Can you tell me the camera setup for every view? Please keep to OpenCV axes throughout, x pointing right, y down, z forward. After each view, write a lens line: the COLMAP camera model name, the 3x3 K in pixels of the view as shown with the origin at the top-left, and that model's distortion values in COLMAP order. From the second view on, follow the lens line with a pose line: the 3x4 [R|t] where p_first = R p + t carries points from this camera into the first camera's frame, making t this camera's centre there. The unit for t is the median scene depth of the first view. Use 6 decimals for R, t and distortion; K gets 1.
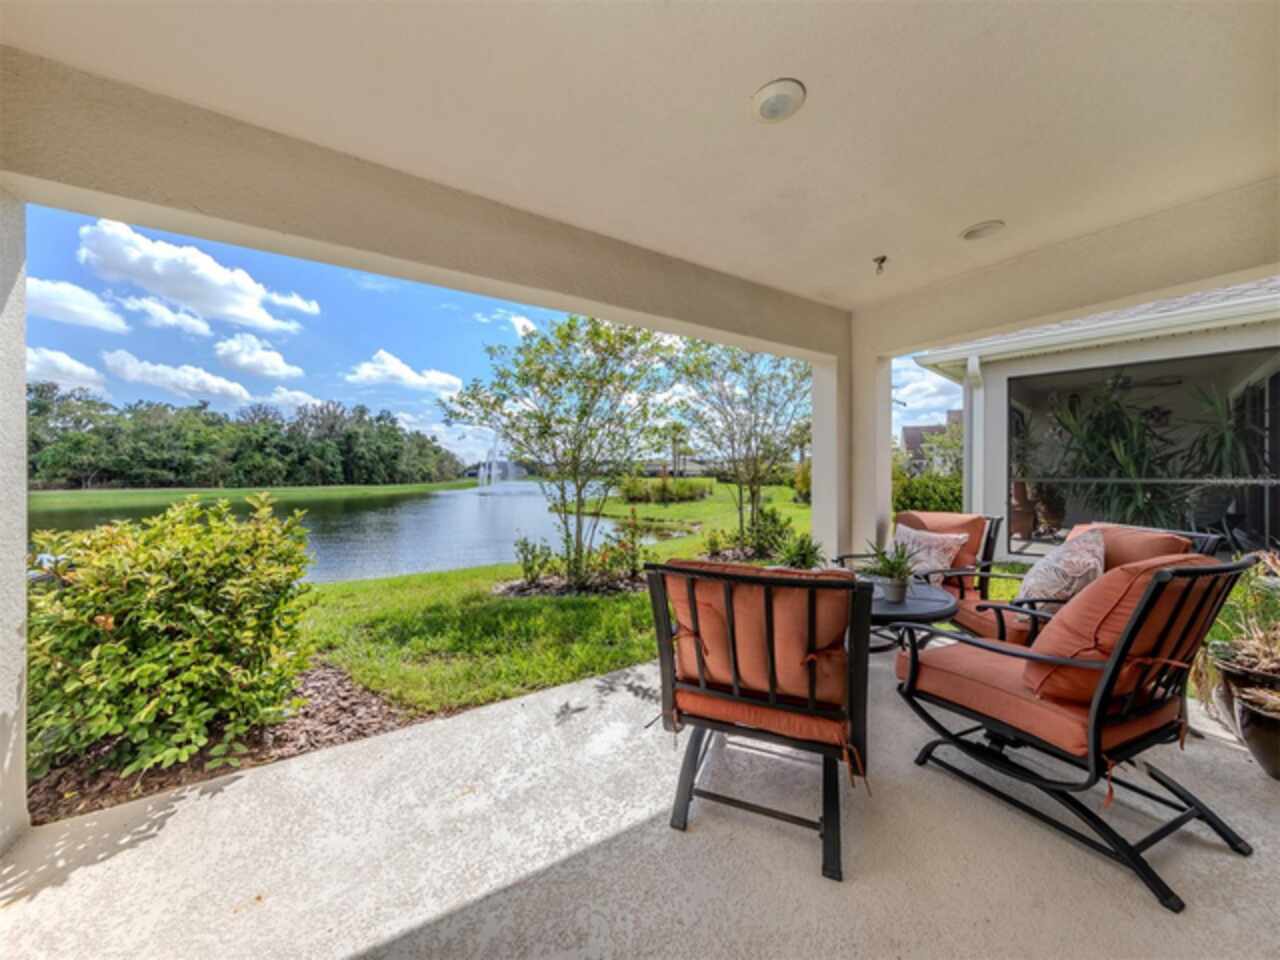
lens RADIAL K [[434.5, 0, 640.0], [0, 434.5, 480.0], [0, 0, 1]] dist [0.010211, -0.000001]
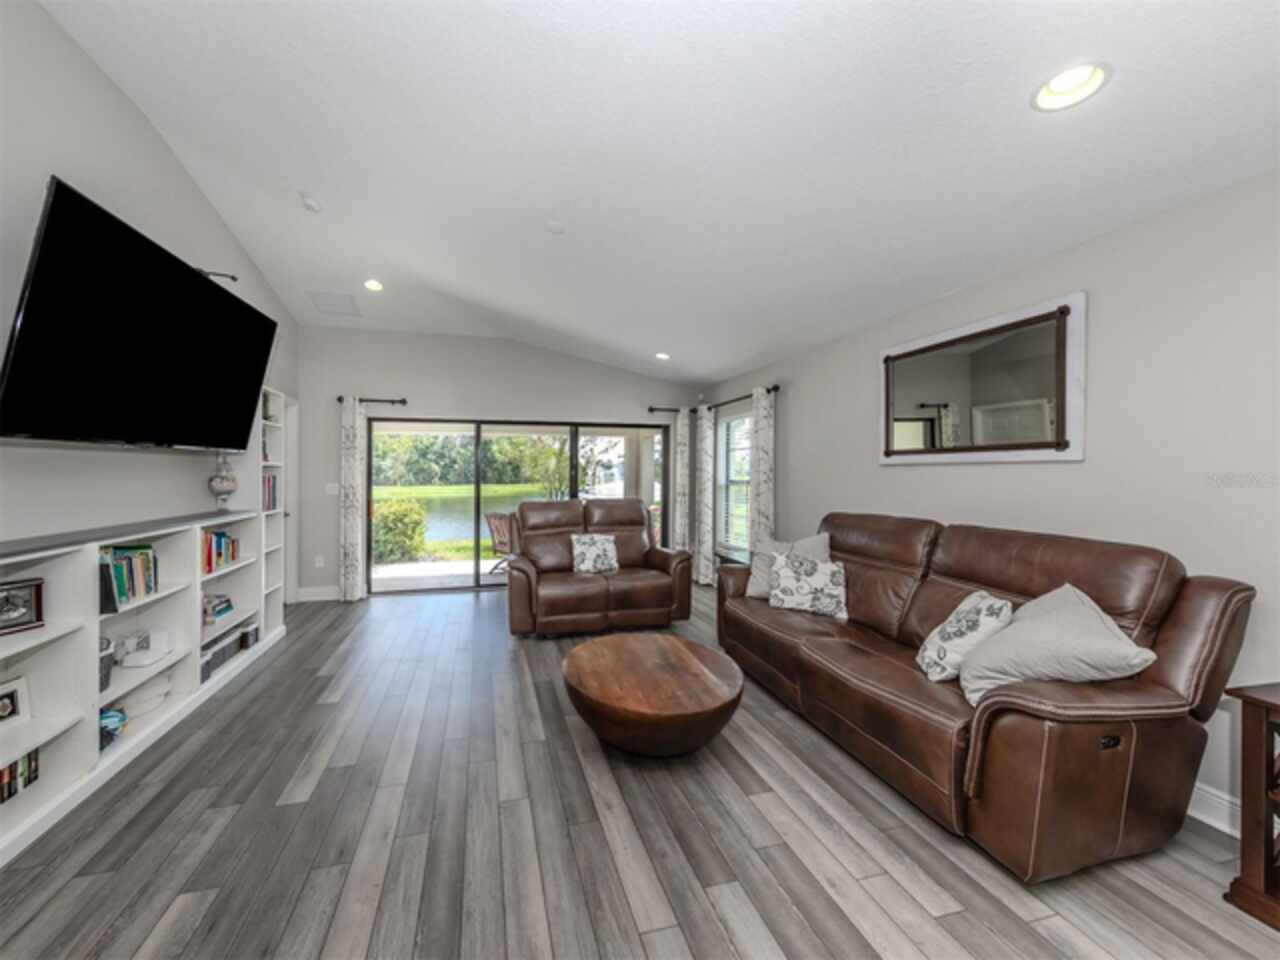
lens RADIAL K [[454.8, 0, 635.8], [0, 454.8, 467.6], [0, 0, 1]] dist [-0.000016, -0.000013]
pose [[0.960832, -0.006764, -0.277048, 0.082529], [-0.000012, 0.999701, -0.024450, -0.004265], [0.277131, 0.023495, 0.960545, -0.089292]]
